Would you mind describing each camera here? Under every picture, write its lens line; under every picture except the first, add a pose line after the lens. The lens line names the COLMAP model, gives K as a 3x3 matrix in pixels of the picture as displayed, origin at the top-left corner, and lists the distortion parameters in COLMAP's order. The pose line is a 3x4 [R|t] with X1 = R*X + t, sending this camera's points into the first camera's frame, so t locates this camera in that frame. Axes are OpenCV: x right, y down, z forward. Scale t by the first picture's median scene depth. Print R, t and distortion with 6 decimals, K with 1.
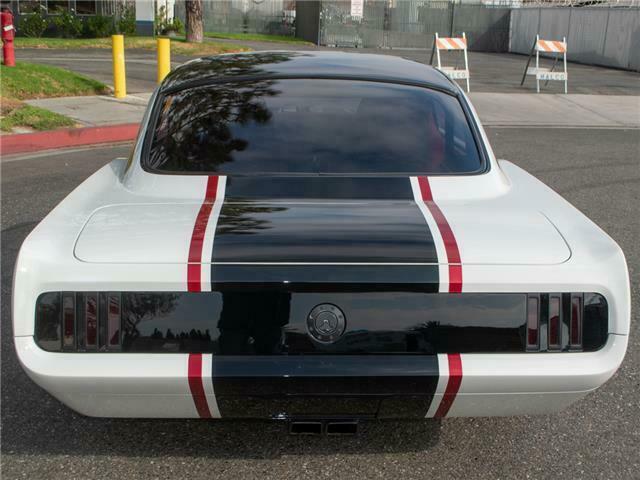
lens RADIAL K [[851.9, 0, 320.0], [0, 851.9, 240.0], [0, 0, 1]] dist [-0.046425, -0.024586]
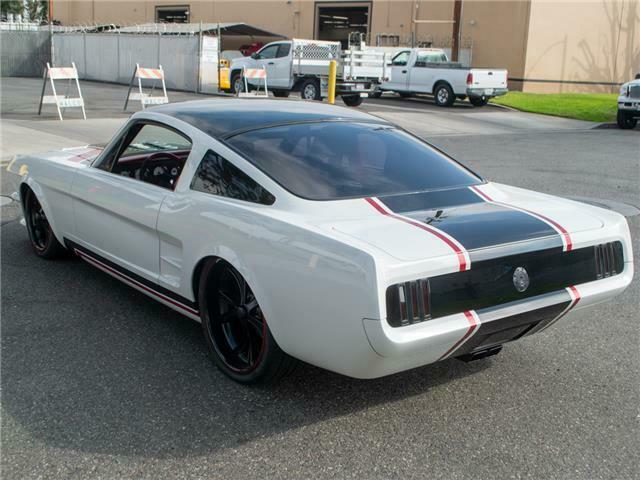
lens RADIAL K [[851.9, 0, 320.0], [0, 851.9, 240.0], [0, 0, 1]] dist [-0.046425, -0.024586]
pose [[0.815660, -0.122064, 0.565508, -0.196163], [0.133452, 0.990825, 0.021384, -0.009601], [-0.562930, 0.058026, 0.824465, -0.017211]]
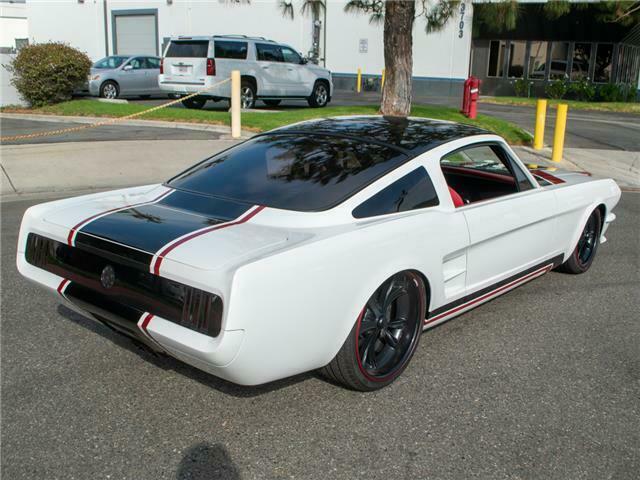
lens RADIAL K [[693.2, 0, 320.0], [0, 693.2, 240.0], [0, 0, 1]] dist [-0.093454, -0.000902]
pose [[0.738929, 0.162596, -0.653871, 0.192453], [-0.182125, 0.982521, 0.038504, -0.016279], [0.648702, 0.090634, 0.755626, 0.040879]]
